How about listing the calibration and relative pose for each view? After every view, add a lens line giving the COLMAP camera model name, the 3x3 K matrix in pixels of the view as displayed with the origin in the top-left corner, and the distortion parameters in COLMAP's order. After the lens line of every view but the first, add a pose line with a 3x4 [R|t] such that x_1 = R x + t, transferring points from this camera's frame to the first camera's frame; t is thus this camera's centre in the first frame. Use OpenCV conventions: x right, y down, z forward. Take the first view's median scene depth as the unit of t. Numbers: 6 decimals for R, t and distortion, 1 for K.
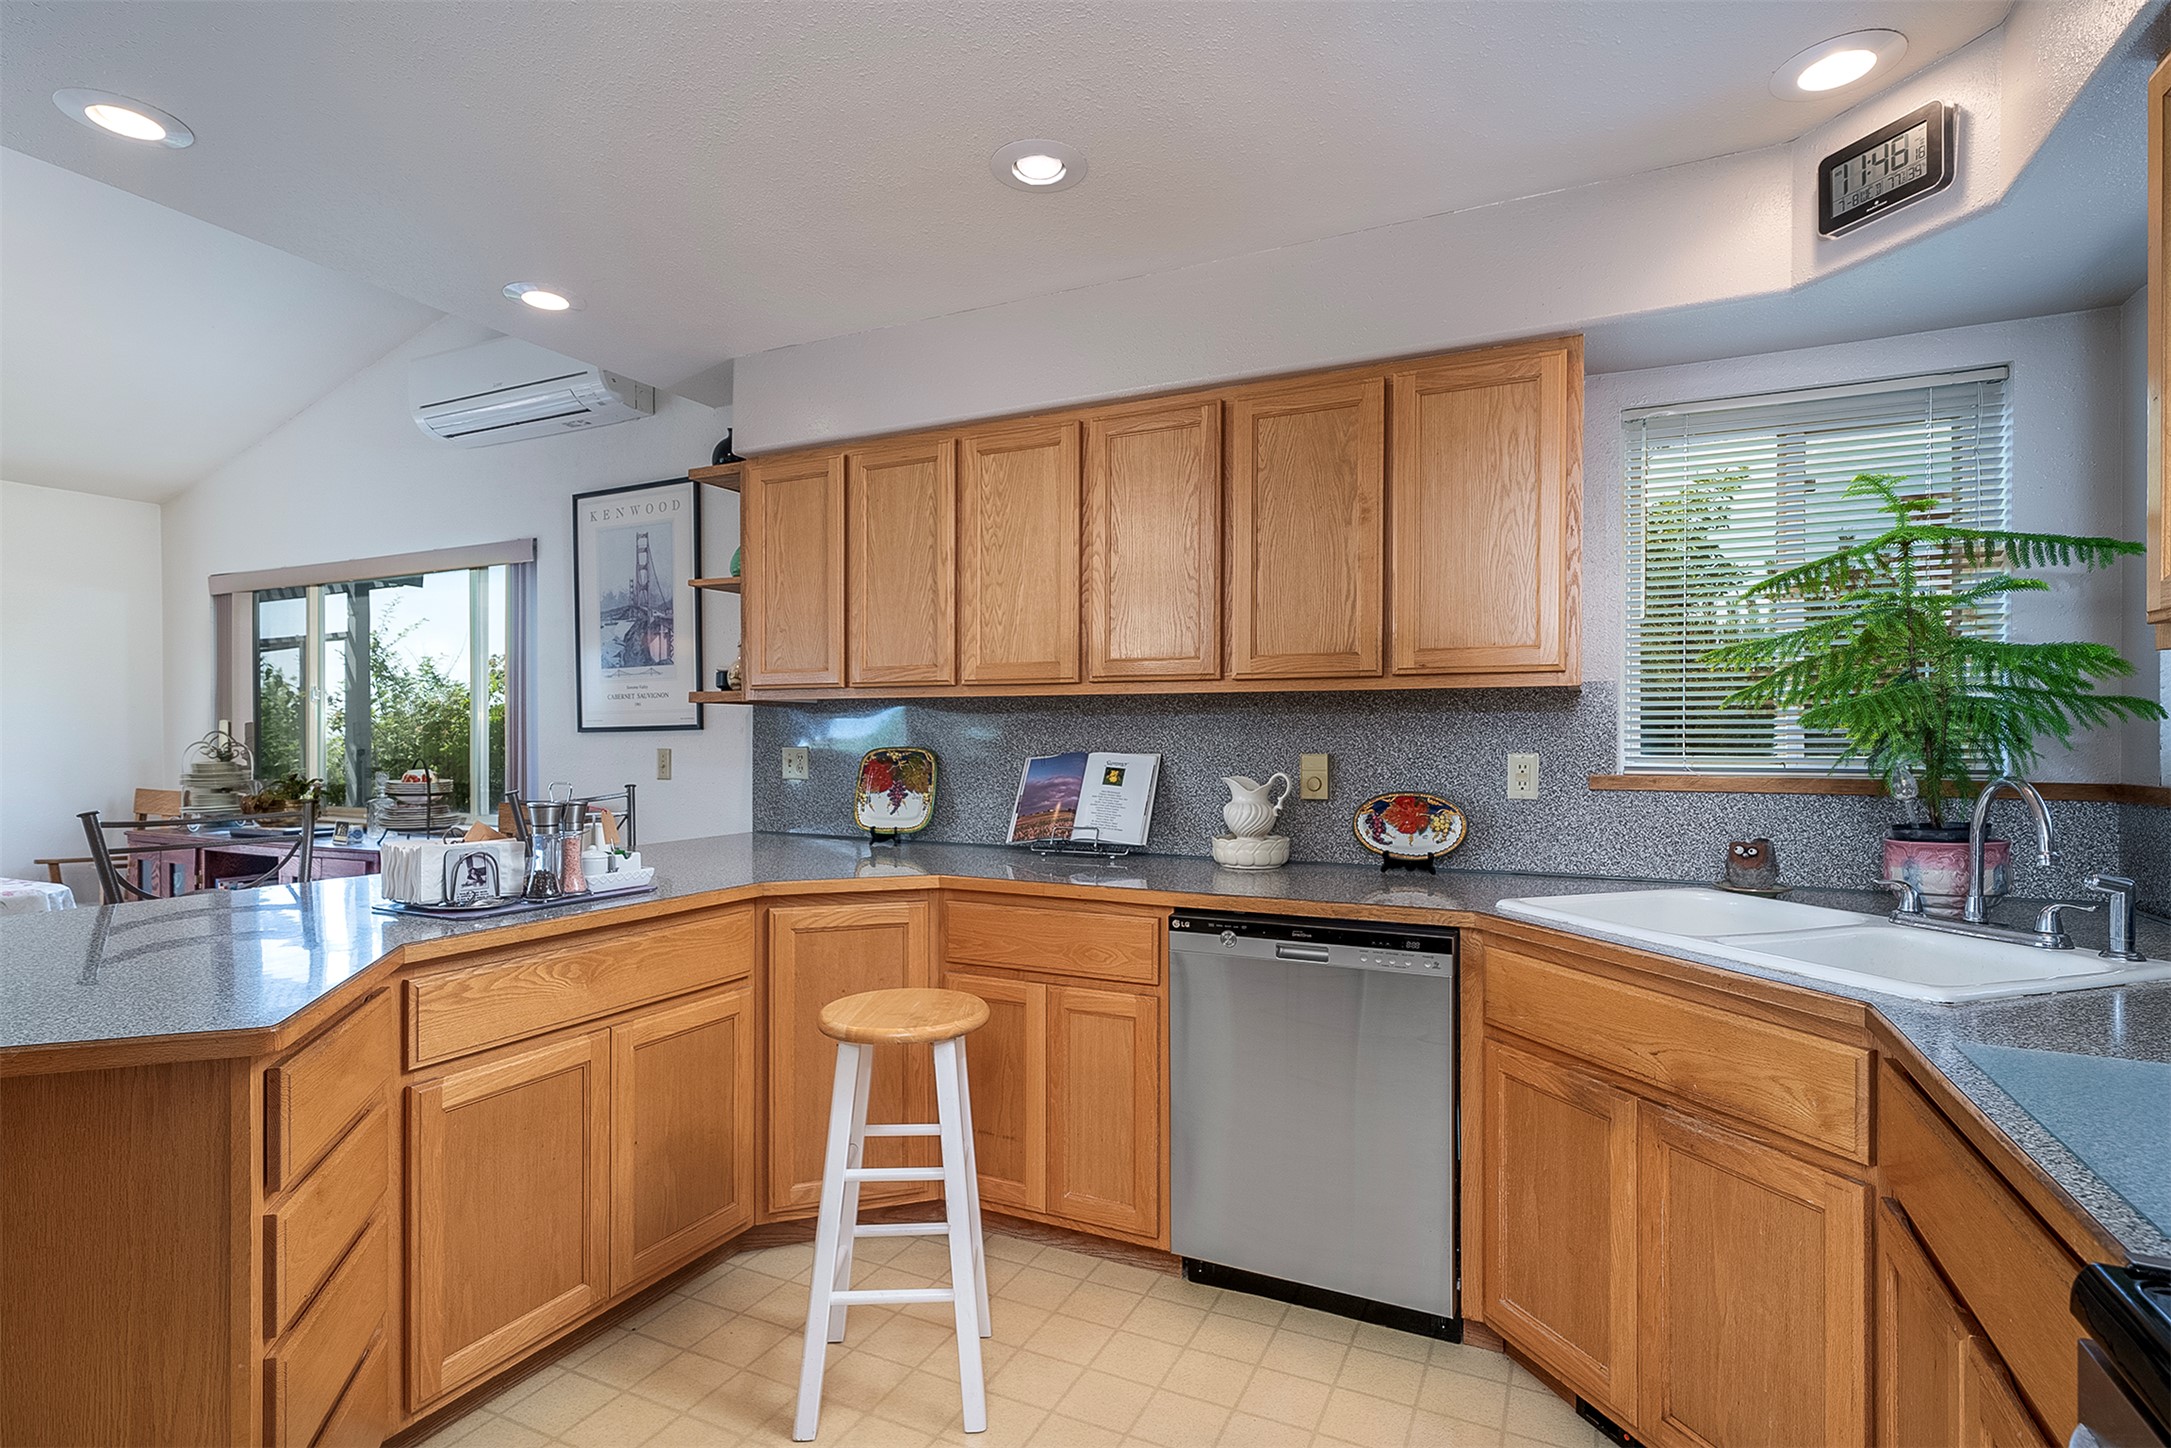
lens RADIAL K [[1062.9, 0, 1085.1], [0, 1062.9, 739.6], [0, 0, 1]] dist [0.013259, 0.000100]
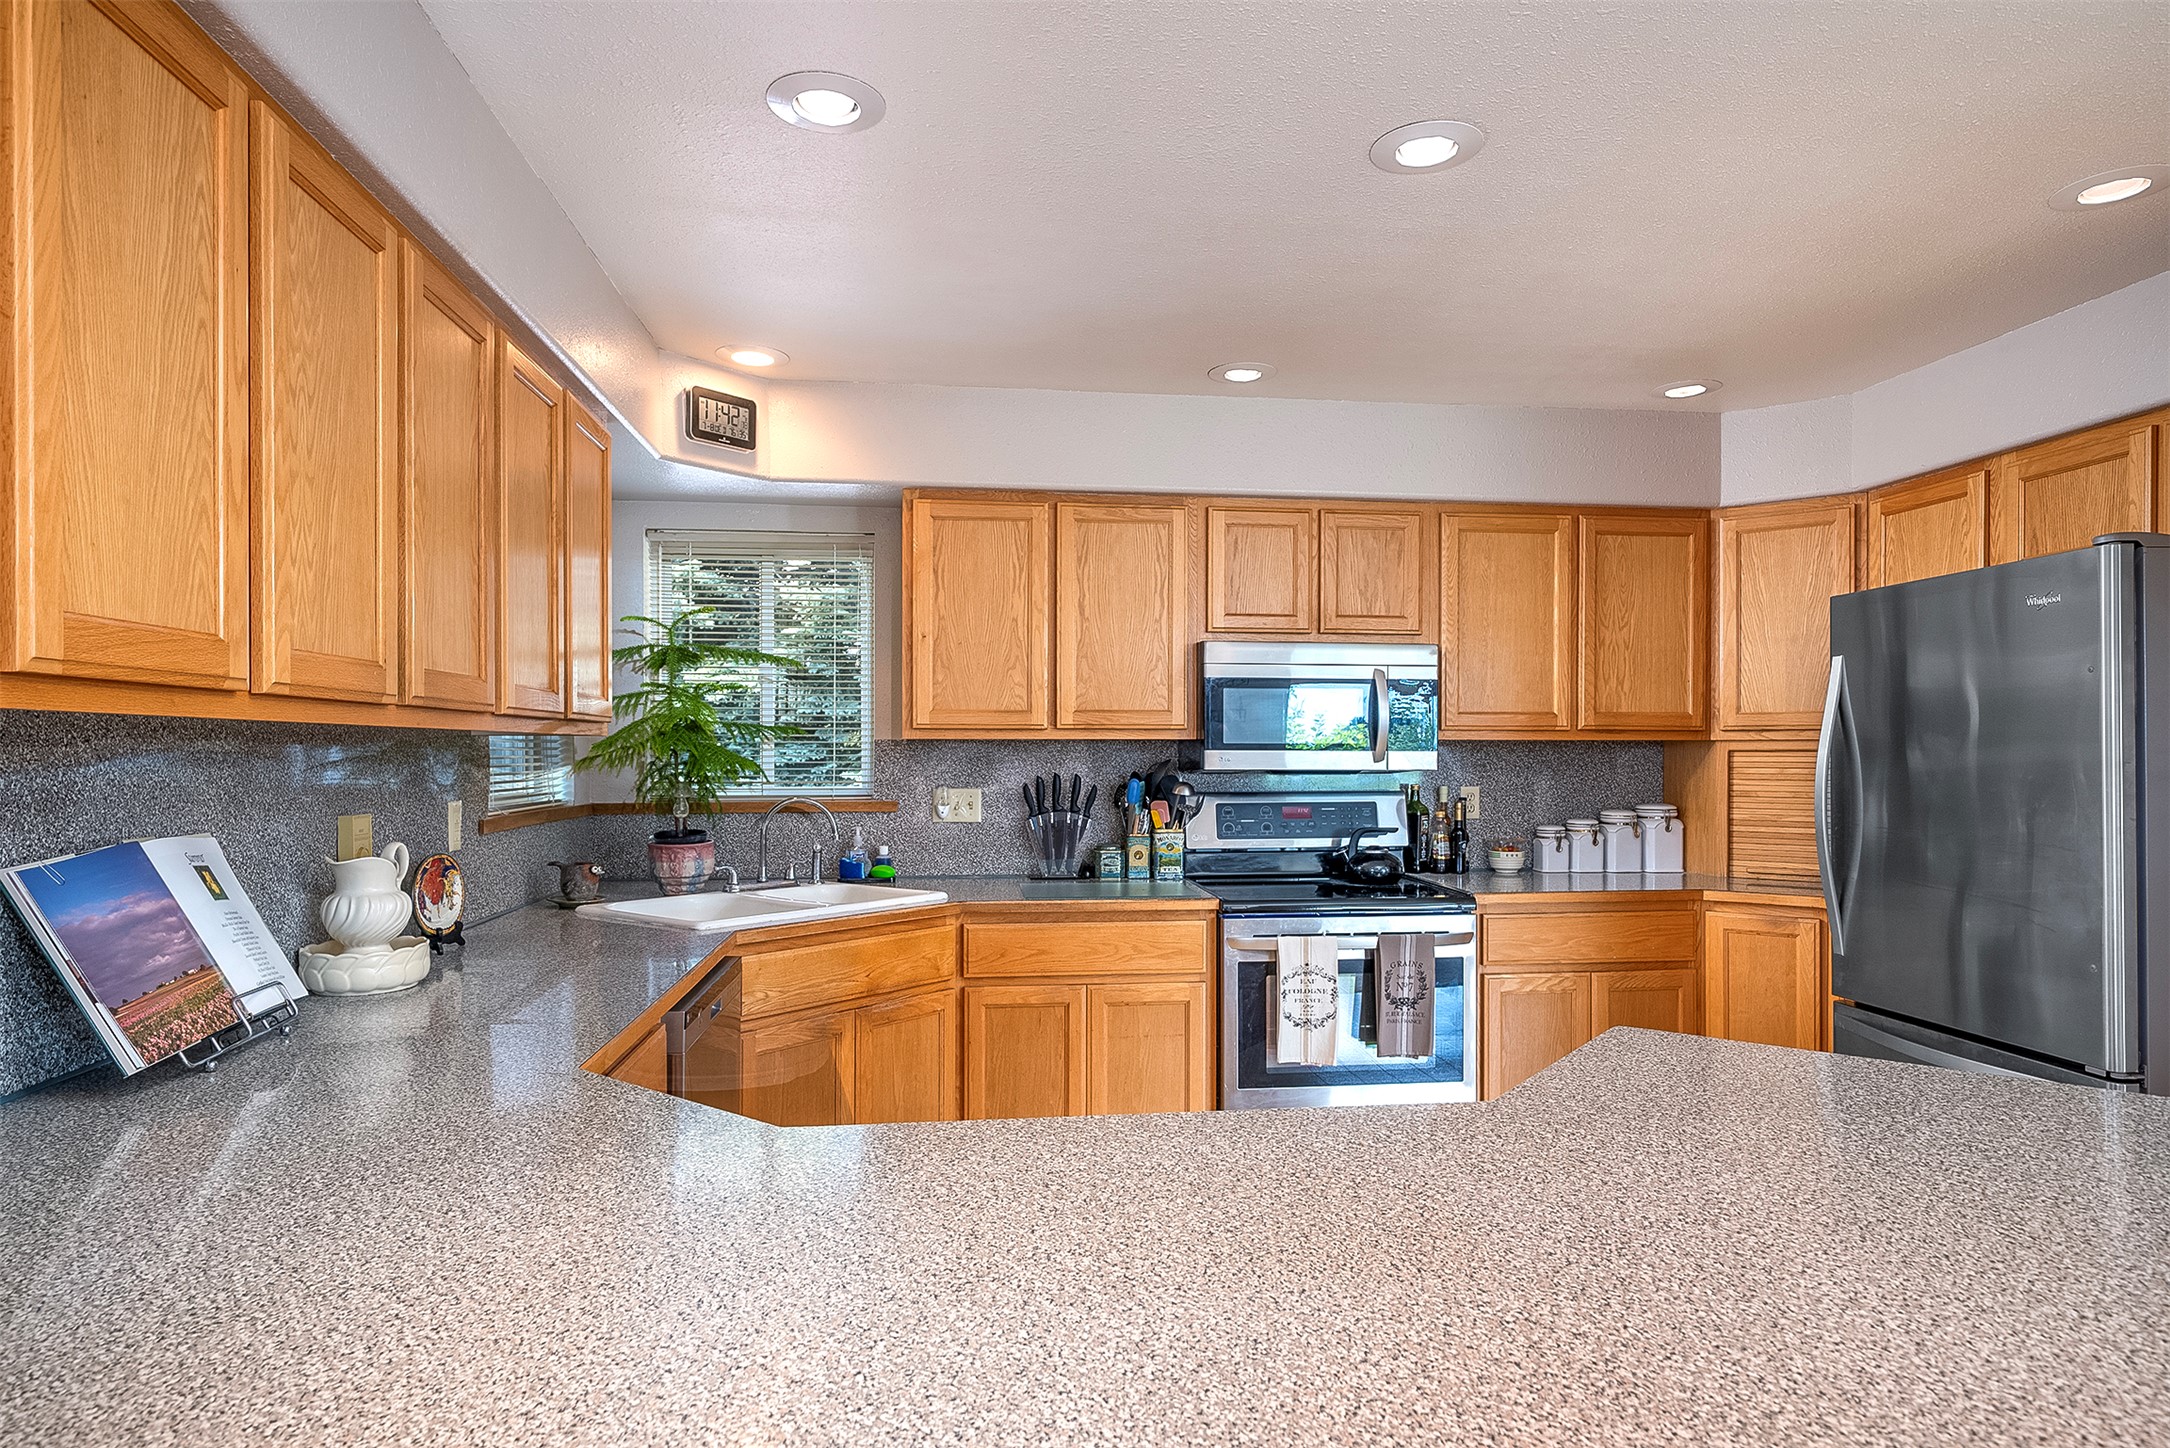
lens RADIAL K [[1237.9, 0, 1082.5], [0, 1237.9, 741.4], [0, 0, 1]] dist [0.003860, -0.001013]
pose [[-0.532234, 0.005243, 0.846581, -0.776826], [0.003475, 0.999986, -0.004009, -0.032236], [-0.846590, 0.000808, -0.532245, 1.091760]]
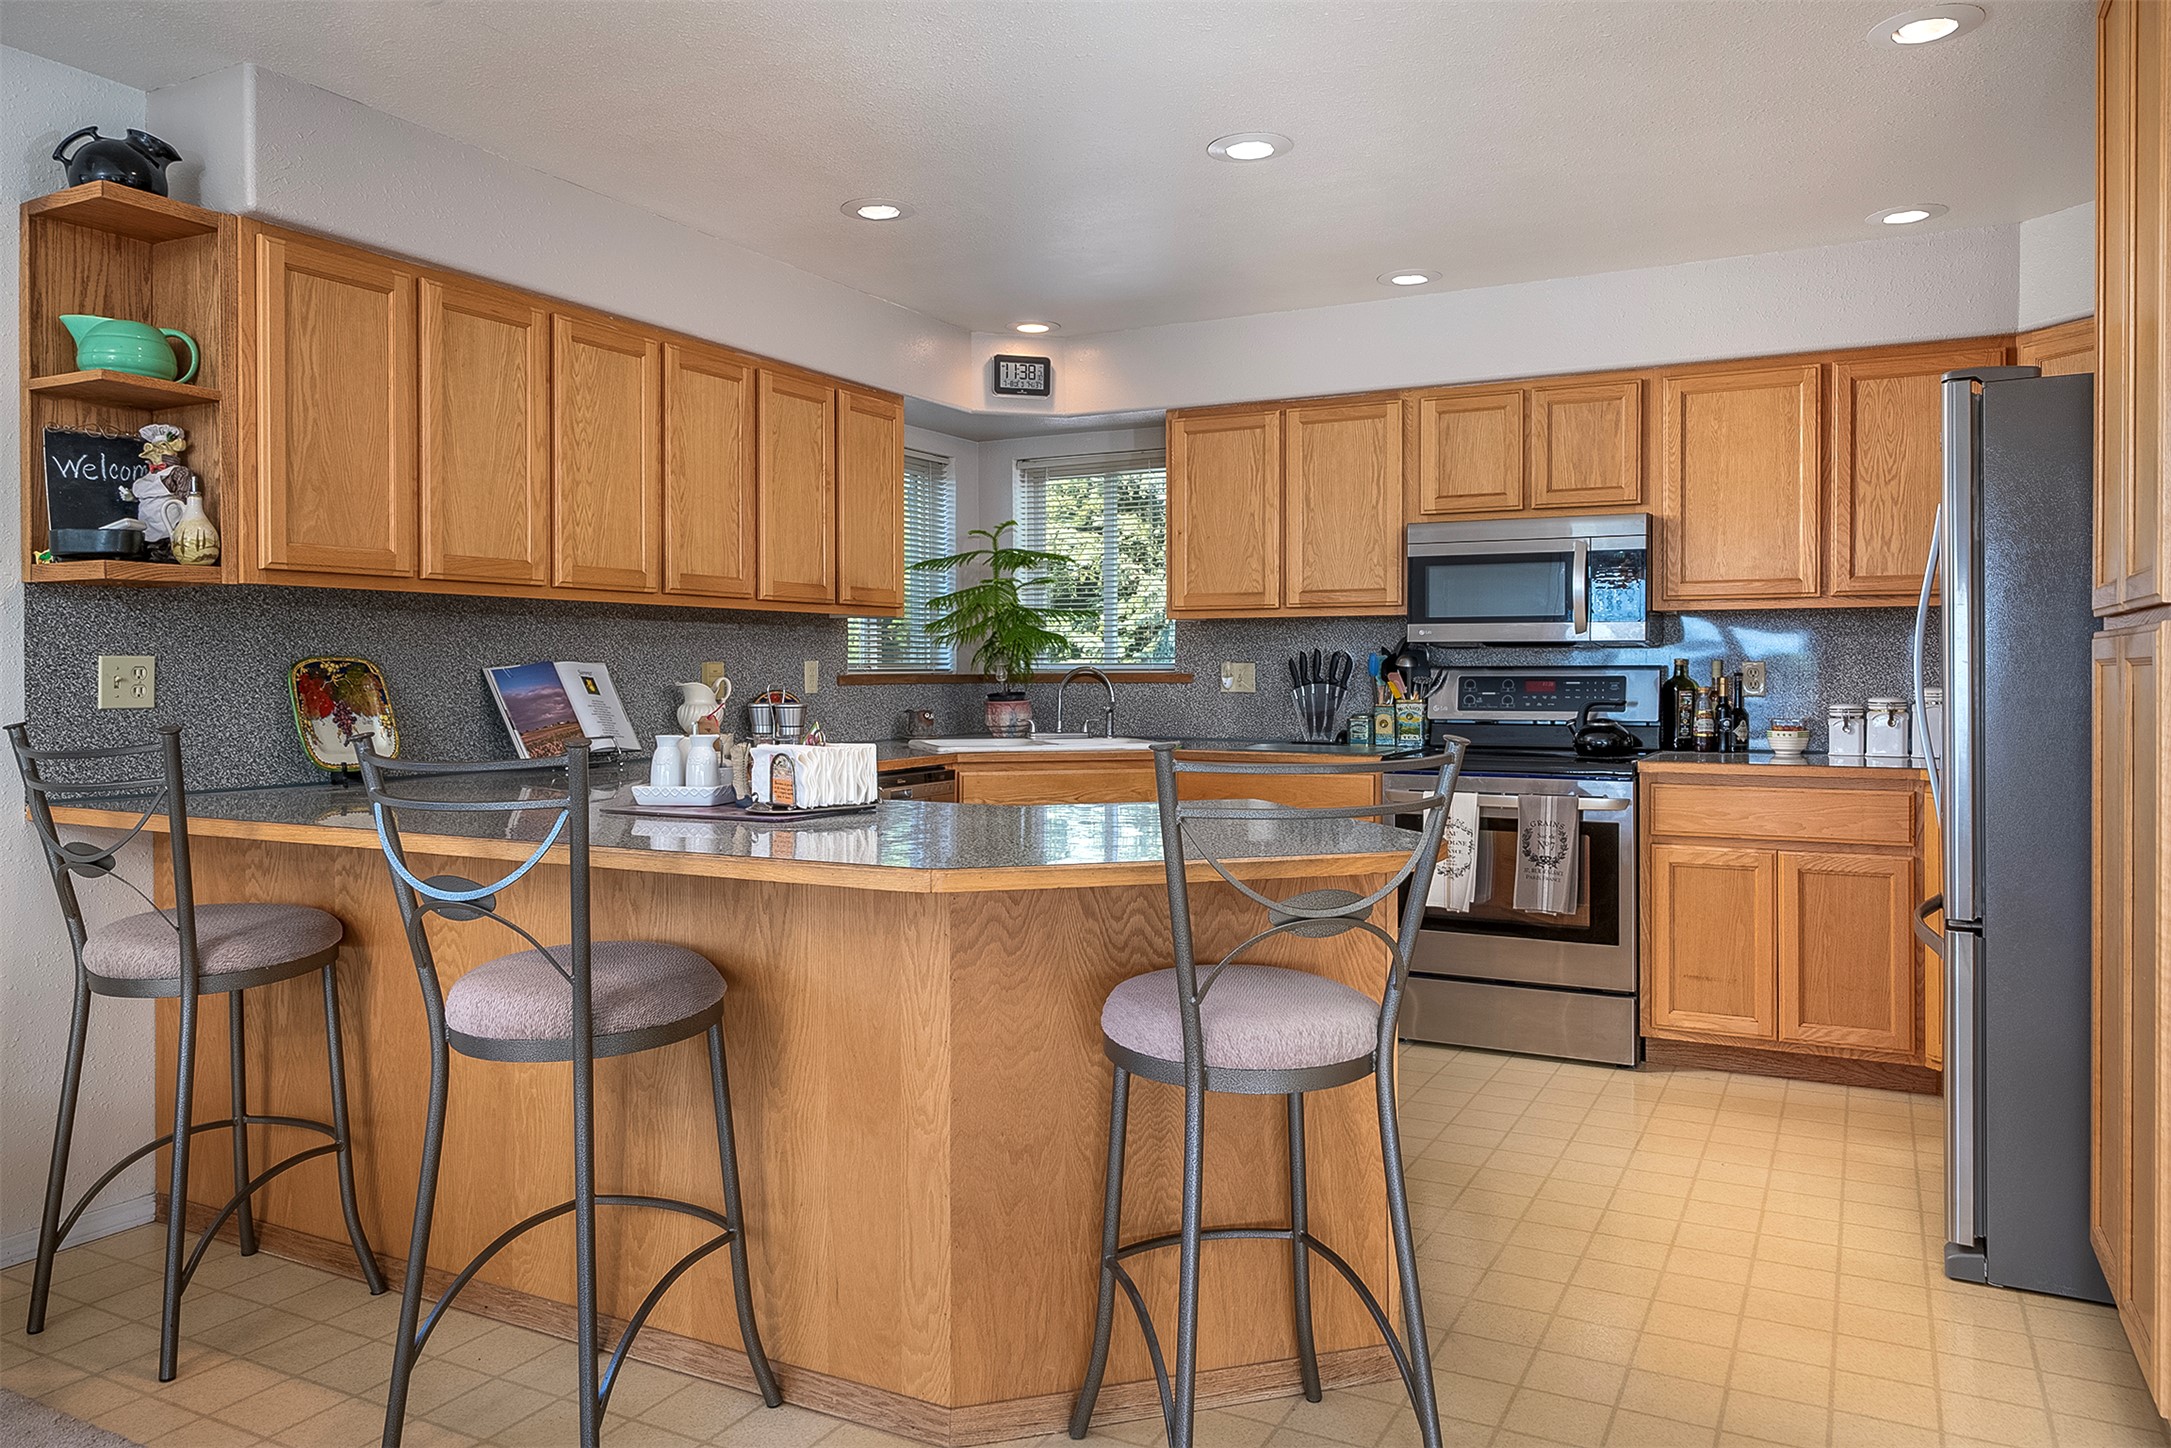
lens RADIAL K [[1477.2, 0, 1069.2], [0, 1477.2, 670.6], [0, 0, 1]] dist [0.007663, 0.003889]
pose [[0.049007, -0.003921, 0.998791, -1.500790], [0.006067, 0.999975, 0.003628, 0.020512], [-0.998780, 0.005882, 0.049029, 0.554210]]
